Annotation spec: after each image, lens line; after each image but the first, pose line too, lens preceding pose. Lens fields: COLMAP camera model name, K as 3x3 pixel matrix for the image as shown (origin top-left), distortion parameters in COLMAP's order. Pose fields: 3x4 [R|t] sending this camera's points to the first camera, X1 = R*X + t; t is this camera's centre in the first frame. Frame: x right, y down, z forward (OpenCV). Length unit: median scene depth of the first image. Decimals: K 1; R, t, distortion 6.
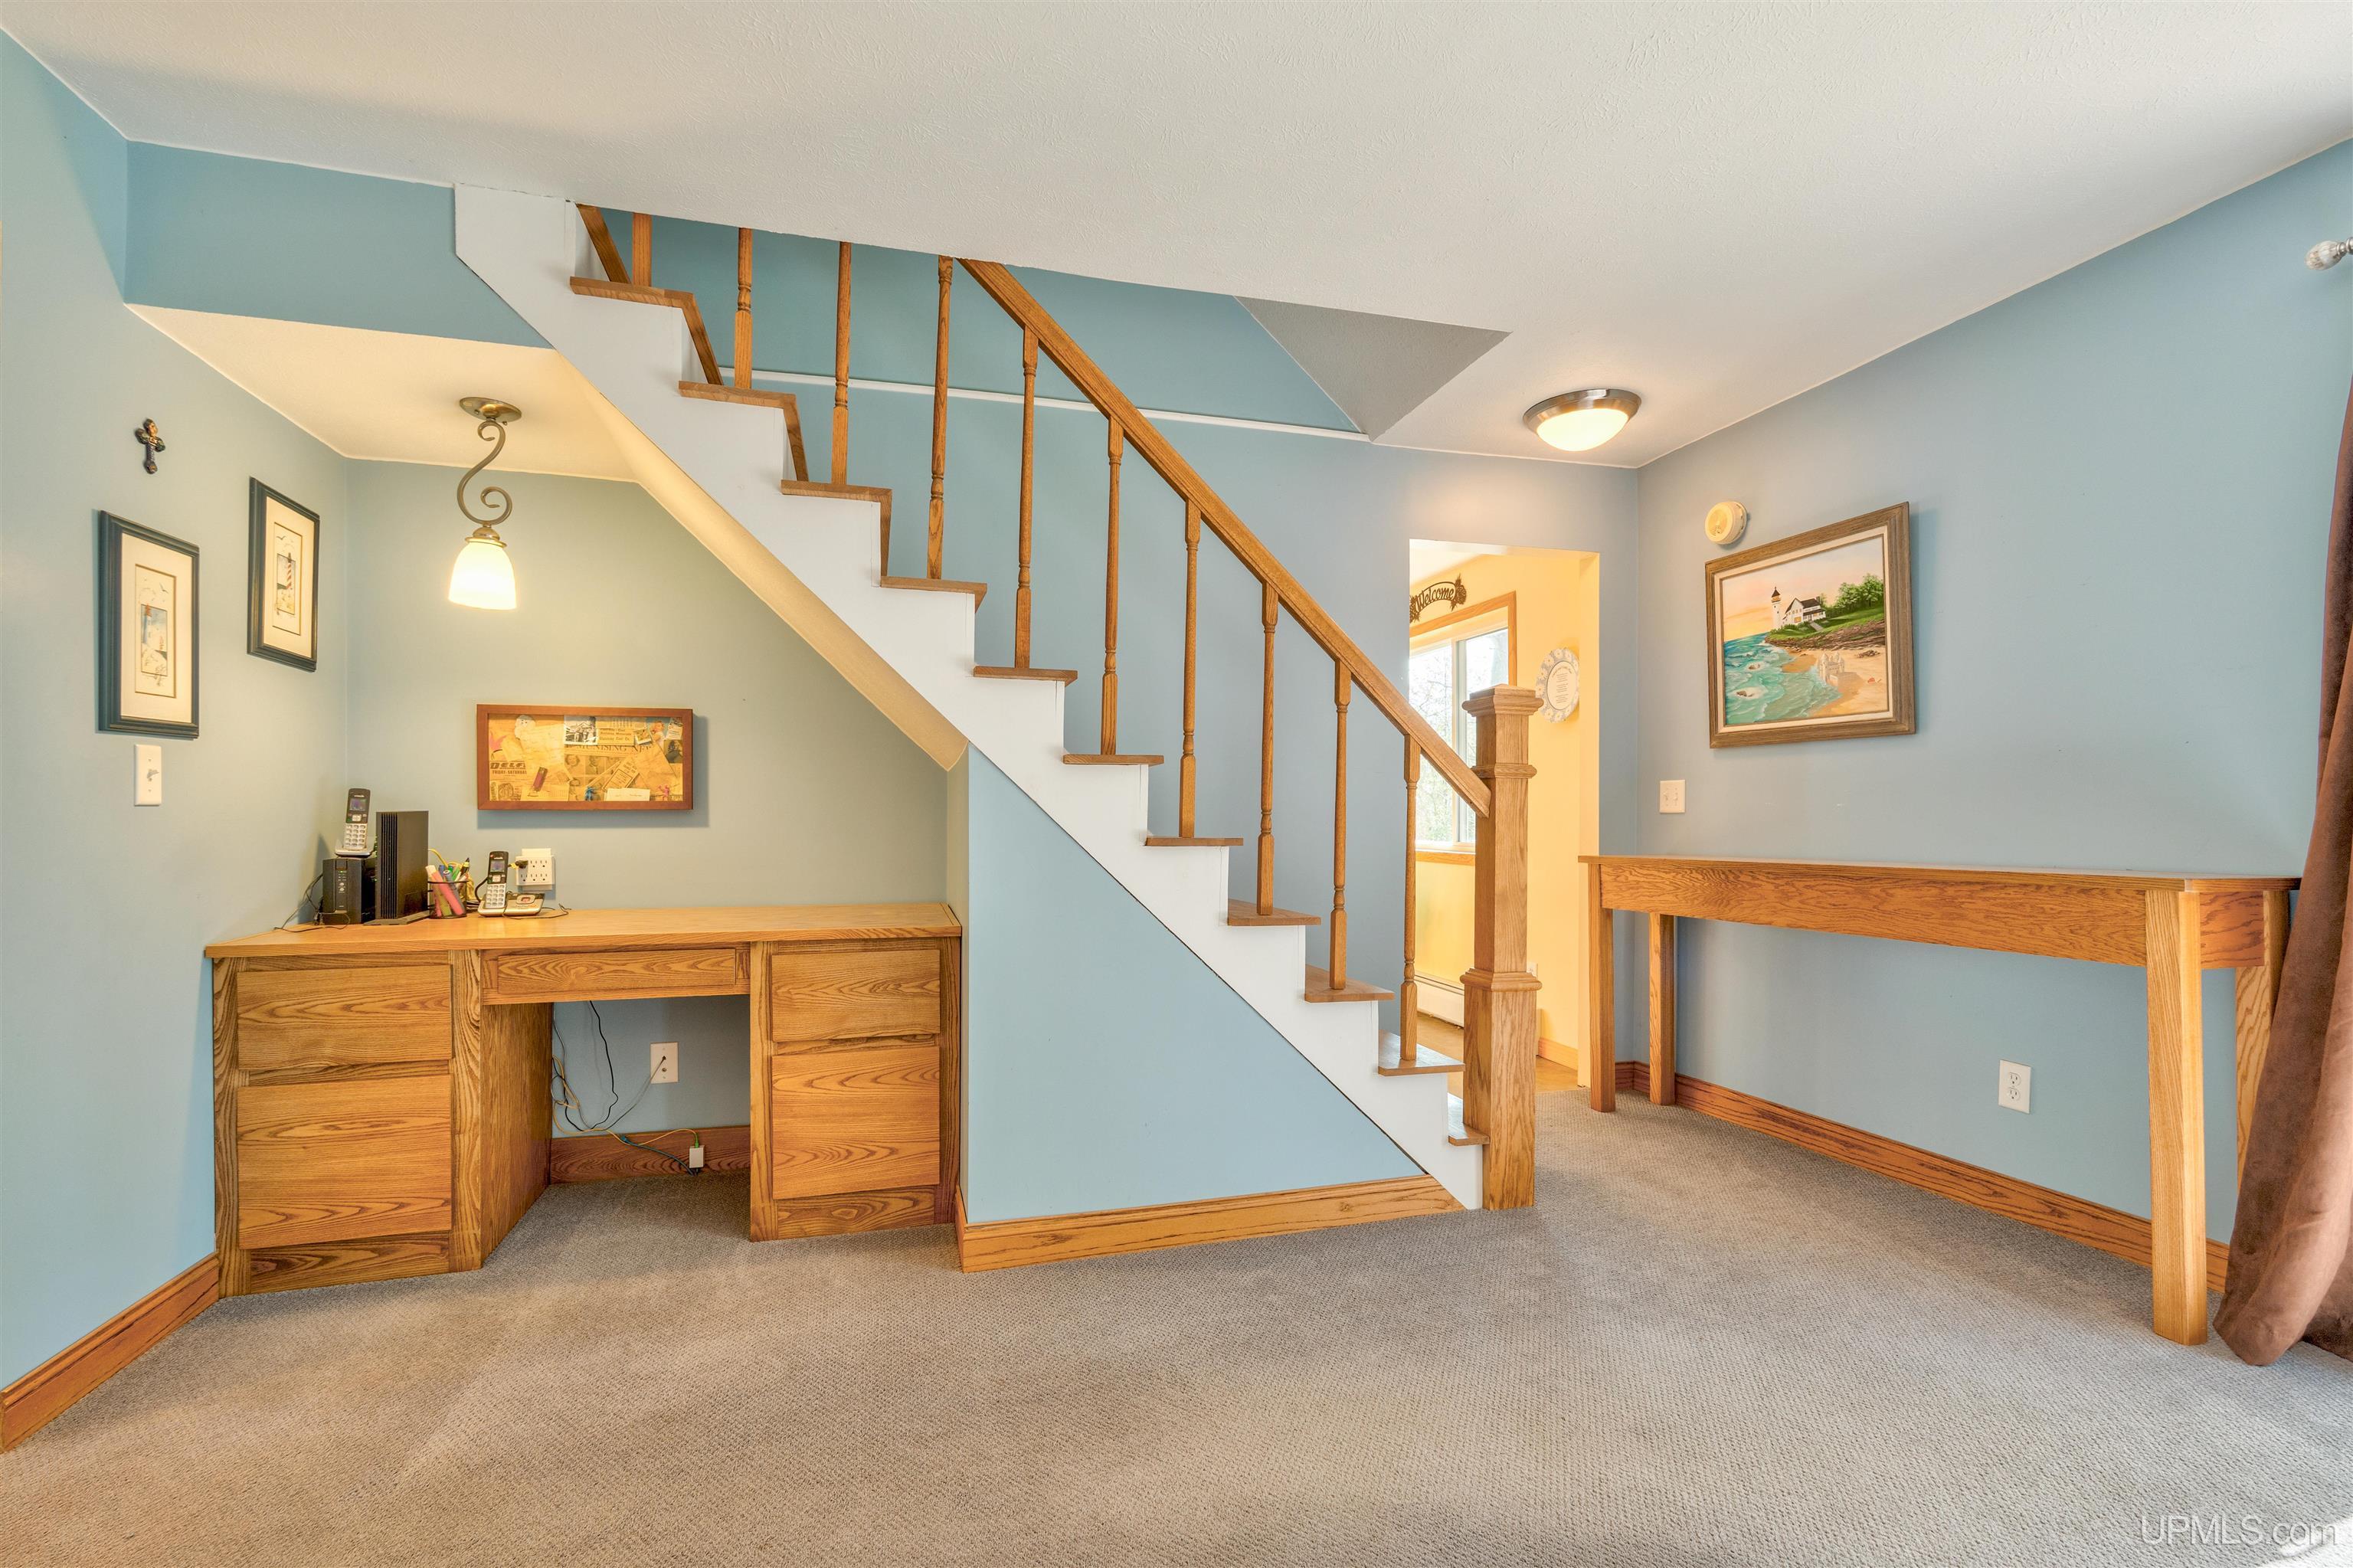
lens RADIAL K [[1032.0, 0, 1173.3], [0, 1032.0, 783.2], [0, 0, 1]] dist [-0.001265, 0.000029]
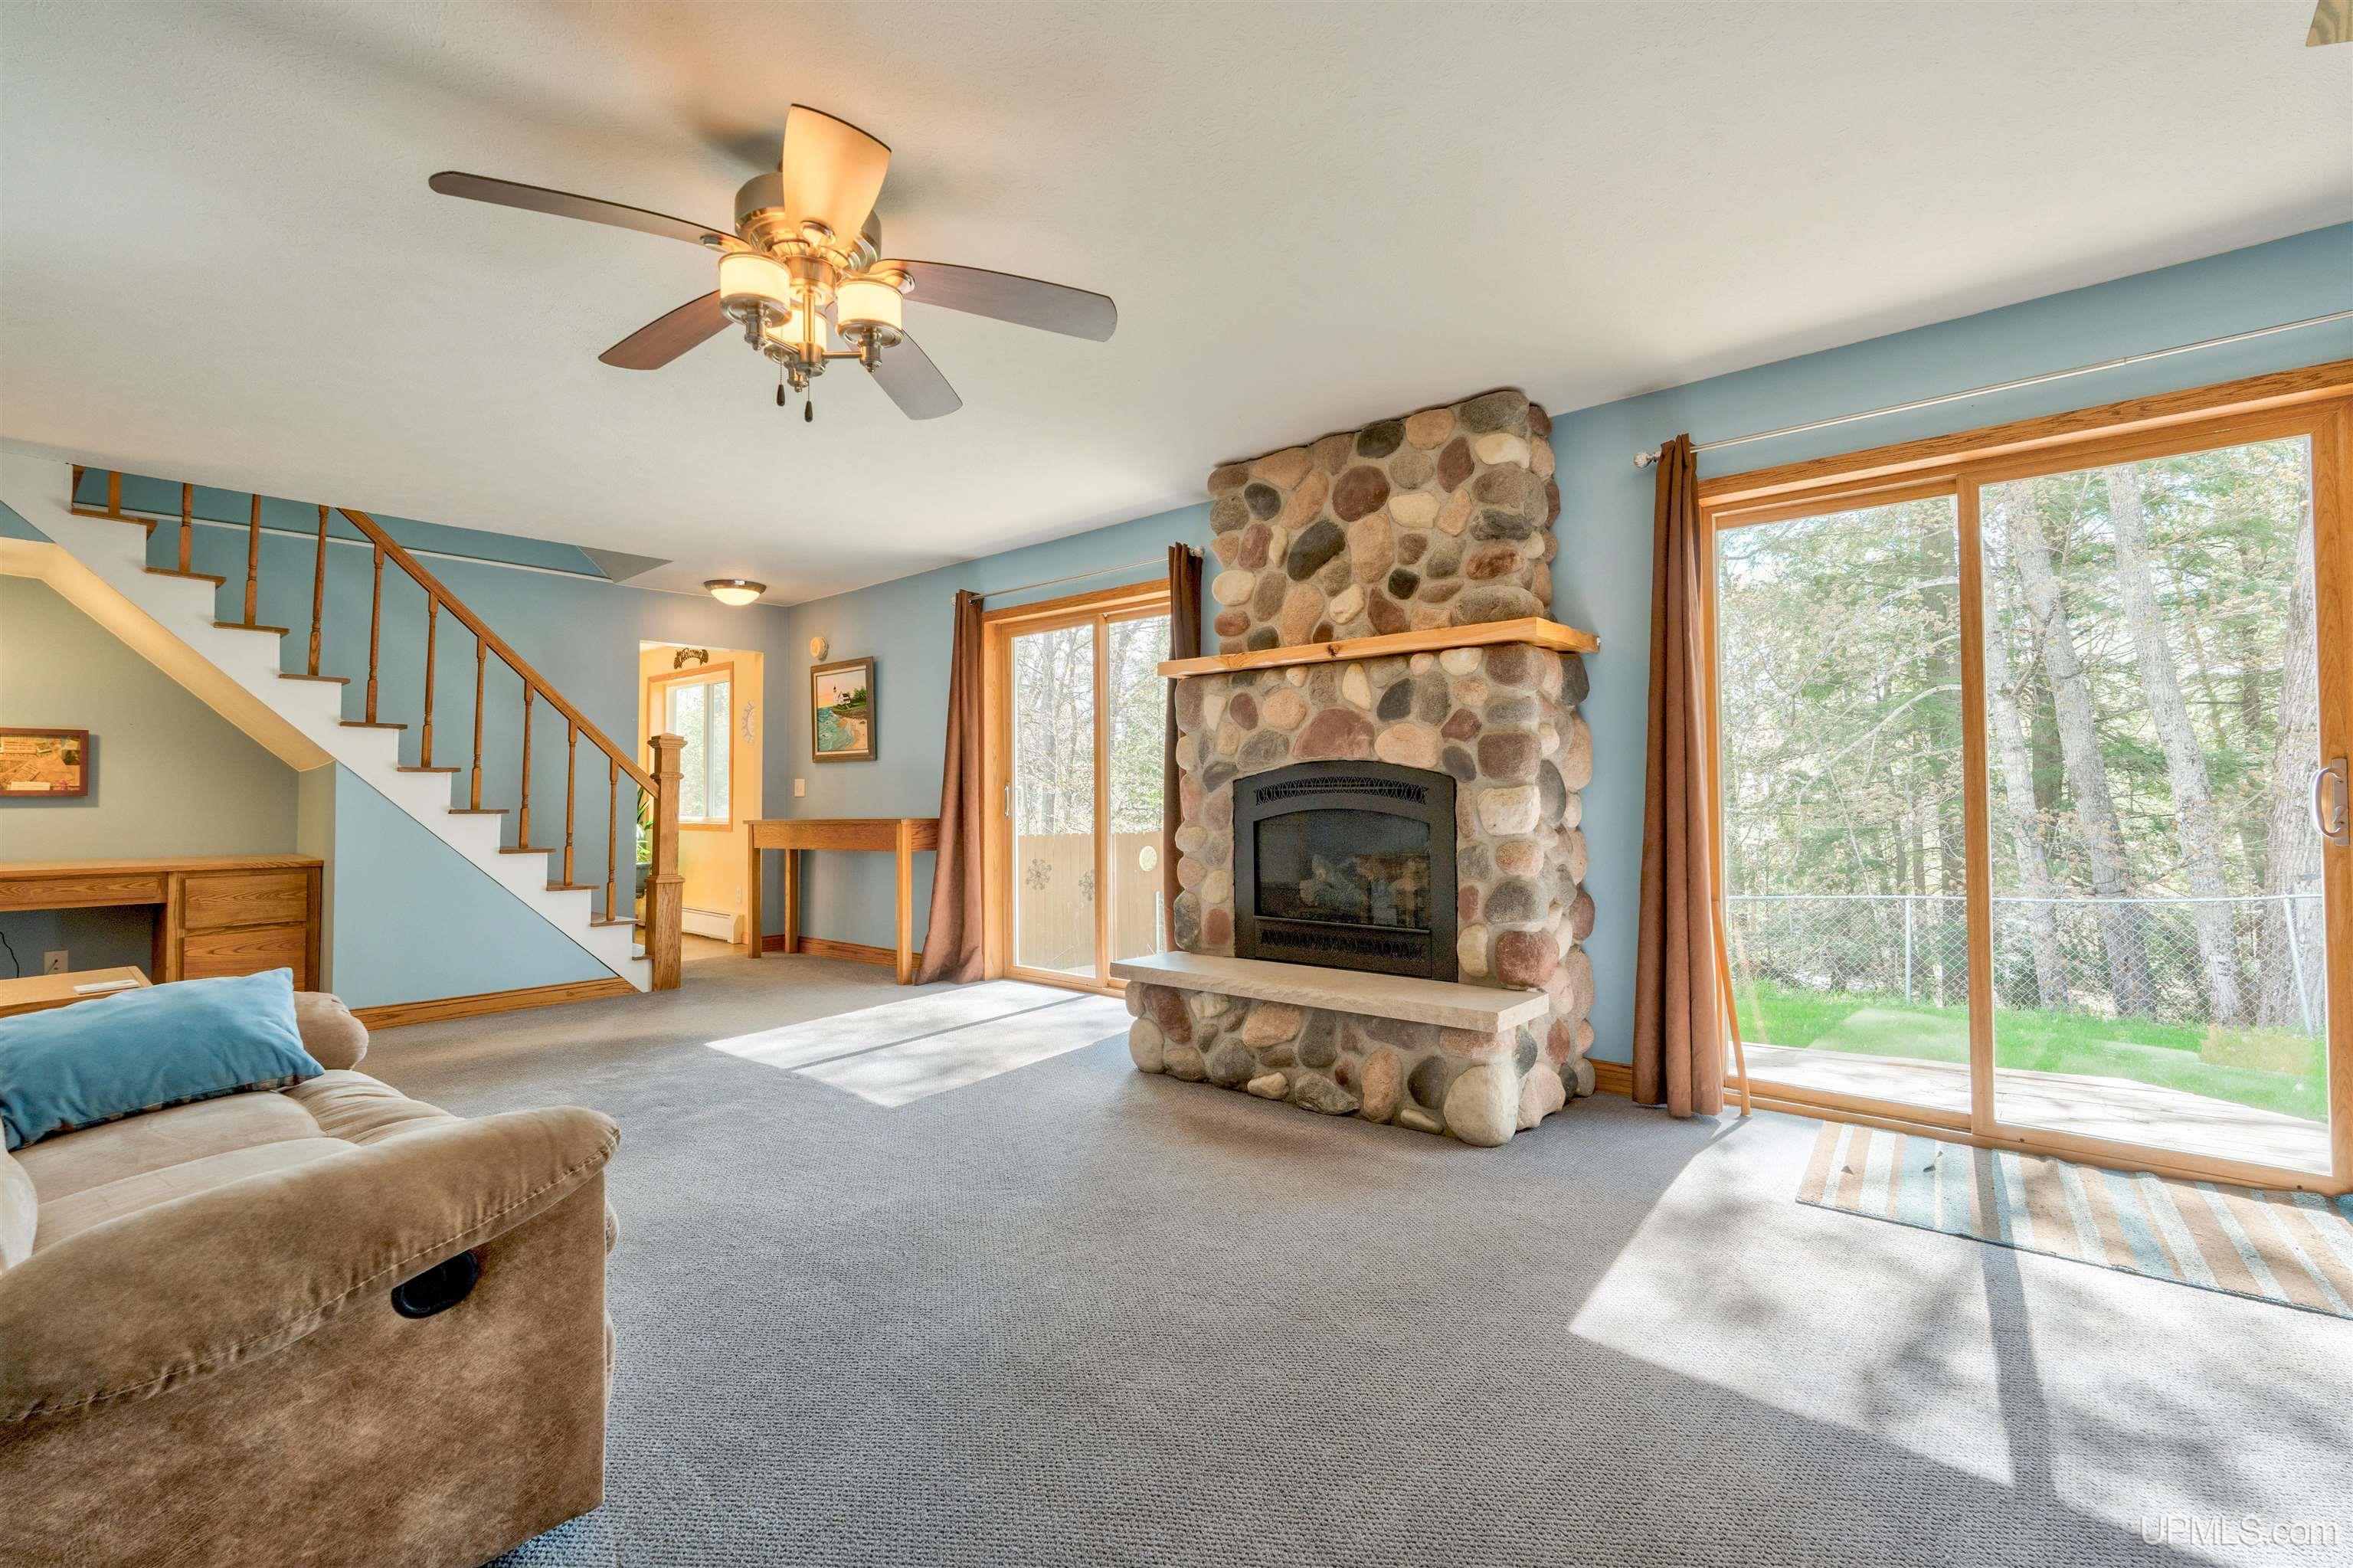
lens RADIAL K [[1026.6, 0, 1180.7], [0, 1026.6, 769.5], [0, 0, 1]] dist [0.001150, 0.000455]
pose [[0.836131, 0.011675, 0.548406, 0.055019], [-0.011896, 0.999924, -0.003150, -0.028848], [-0.548401, -0.003890, 0.836206, -1.206340]]
